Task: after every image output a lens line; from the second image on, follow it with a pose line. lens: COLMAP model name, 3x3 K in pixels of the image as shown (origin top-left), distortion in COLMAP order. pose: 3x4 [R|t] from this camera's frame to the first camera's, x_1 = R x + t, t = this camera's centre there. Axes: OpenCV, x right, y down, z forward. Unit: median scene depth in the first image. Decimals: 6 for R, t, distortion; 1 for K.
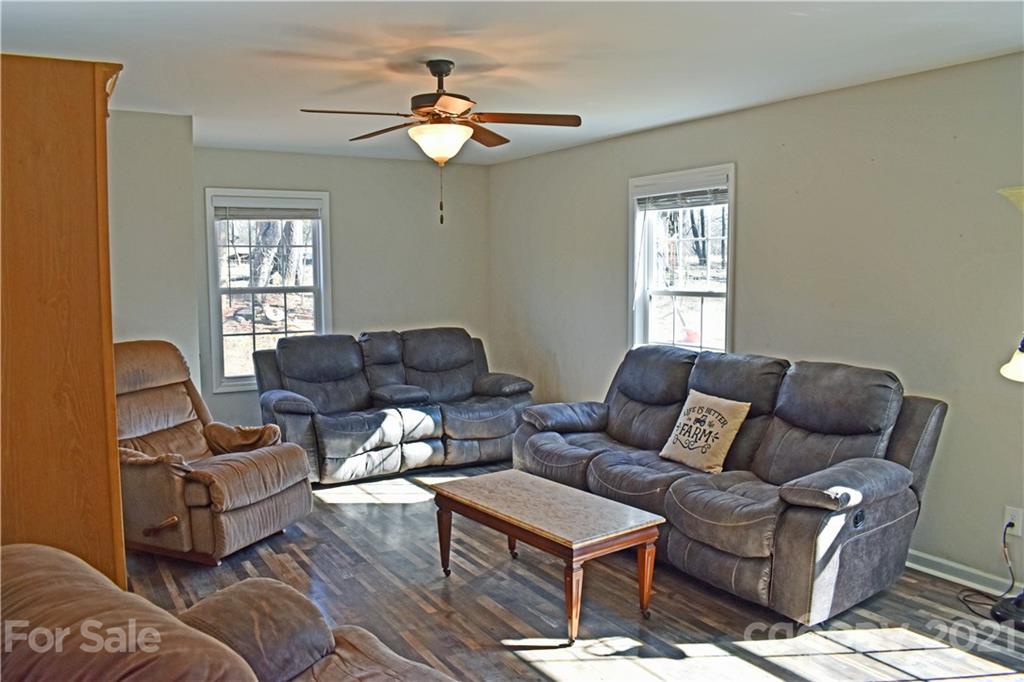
lens RADIAL K [[805.0, 0, 512.0], [0, 805.0, 341.0], [0, 0, 1]] dist [-0.123416, 0.072660]
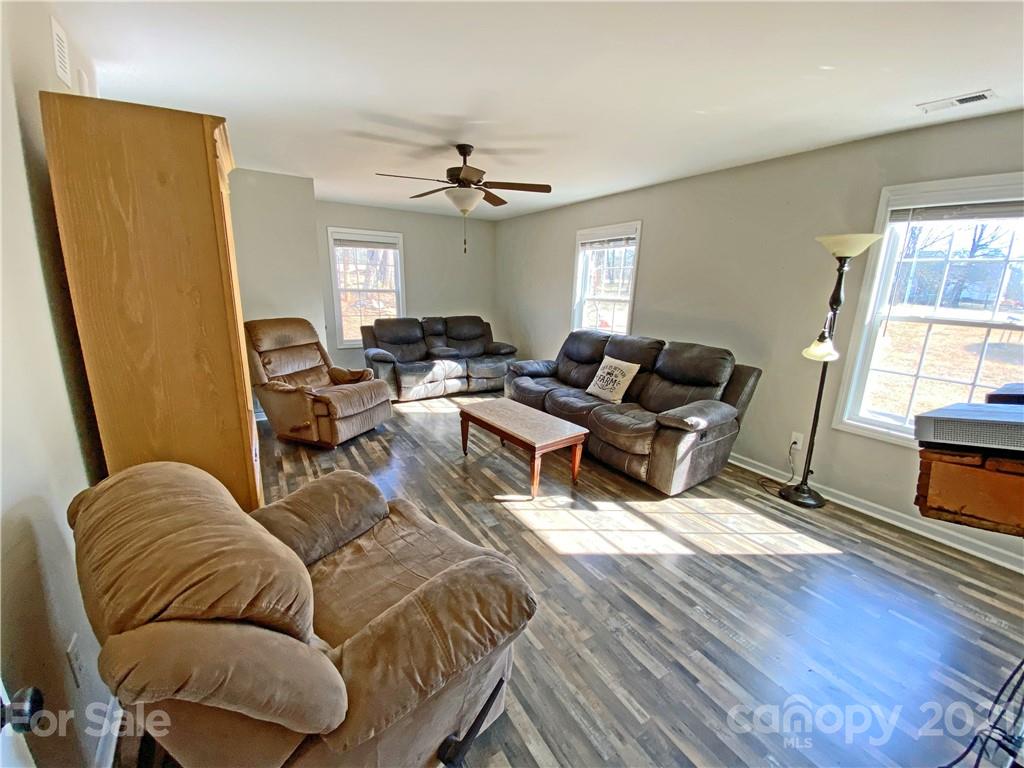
lens RADIAL K [[412.2, 0, 509.4], [0, 412.2, 386.7], [0, 0, 1]] dist [0.054281, -0.043105]
pose [[0.999575, 0.027965, 0.008187, 0.005710], [-0.028887, 0.987867, 0.152595, -0.005786], [-0.003821, -0.152767, 0.988255, 0.096390]]
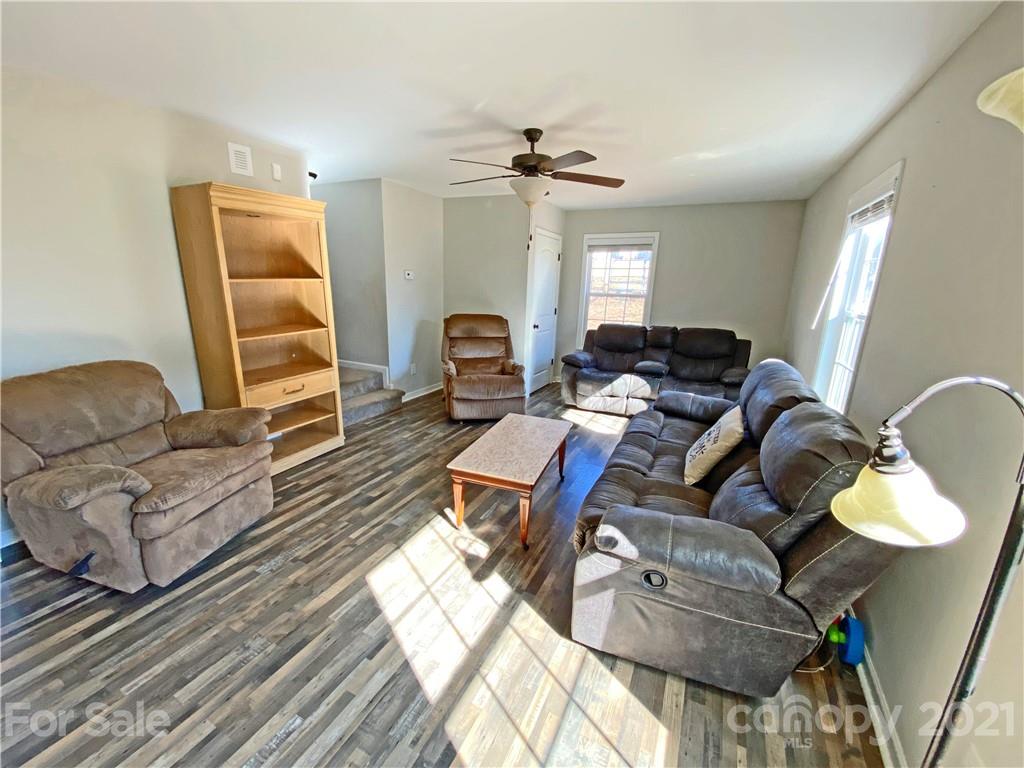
lens RADIAL K [[412.2, 0, 509.4], [0, 412.2, 386.7], [0, 0, 1]] dist [0.054281, -0.043105]
pose [[0.533763, 0.227405, -0.814484, 0.574907], [-0.105221, 0.973538, 0.202858, -0.048083], [0.839062, -0.022577, 0.543567, 0.519859]]
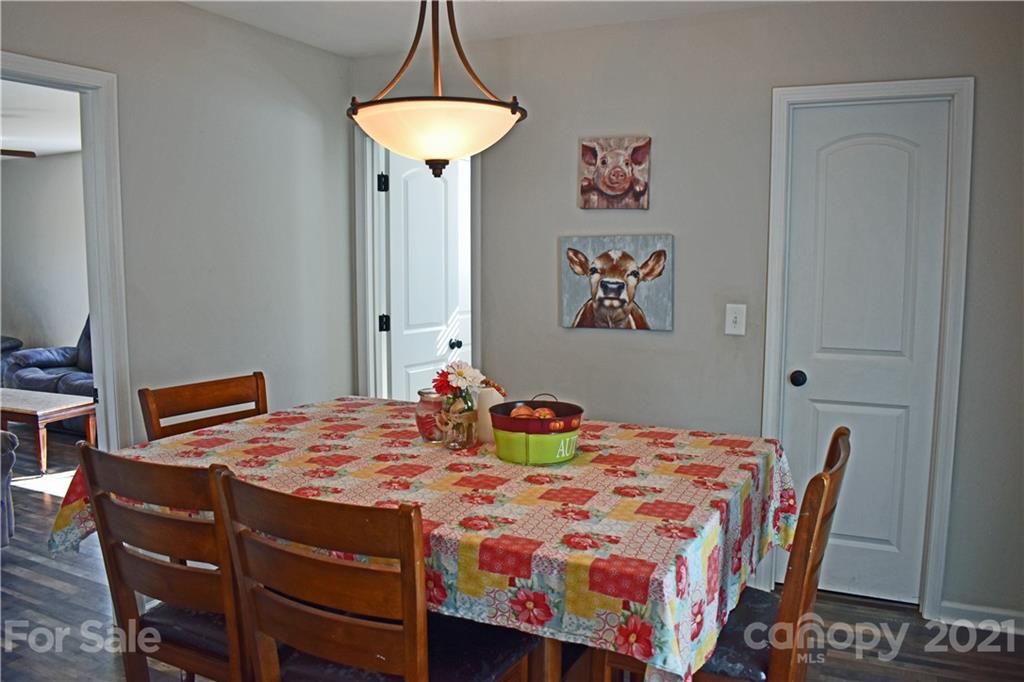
lens RADIAL K [[805.0, 0, 512.0], [0, 805.0, 341.0], [0, 0, 1]] dist [-0.123416, 0.072660]
pose [[0.845722, -0.054260, 0.530858, 0.048655], [0.043408, 0.998515, 0.032906, 0.071769], [-0.531856, -0.004786, 0.846821, -0.727737]]
